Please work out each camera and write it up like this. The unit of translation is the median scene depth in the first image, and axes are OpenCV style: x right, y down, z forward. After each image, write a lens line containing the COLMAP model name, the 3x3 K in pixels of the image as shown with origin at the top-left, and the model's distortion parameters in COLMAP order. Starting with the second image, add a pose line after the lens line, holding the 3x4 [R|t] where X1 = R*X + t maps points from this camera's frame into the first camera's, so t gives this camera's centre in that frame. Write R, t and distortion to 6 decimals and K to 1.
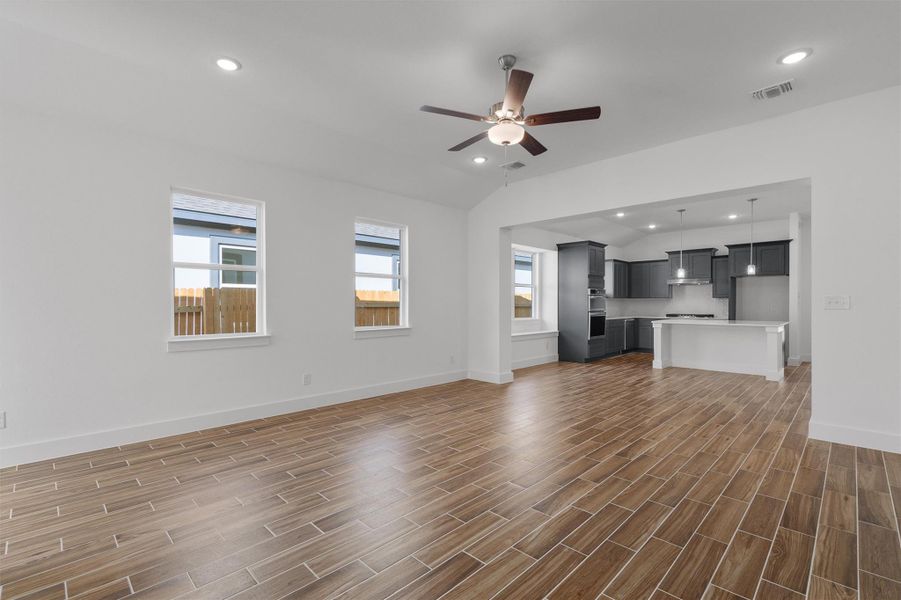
lens RADIAL K [[408.4, 0, 452.5], [0, 408.4, 304.5], [0, 0, 1]] dist [-0.008793, -0.000146]
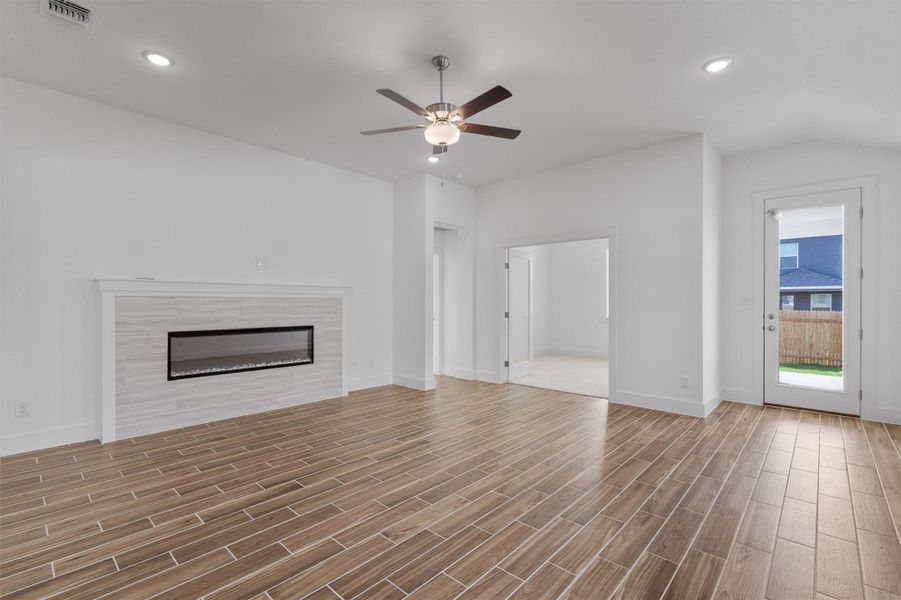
lens RADIAL K [[408.4, 0, 450.3], [0, 408.4, 299.1], [0, 0, 1]] dist [-0.008793, -0.000146]
pose [[-0.999560, -0.001447, -0.029632, 0.053595], [-0.001415, 0.999998, -0.001092, -0.003359], [0.029633, -0.001049, -0.999560, 0.762509]]
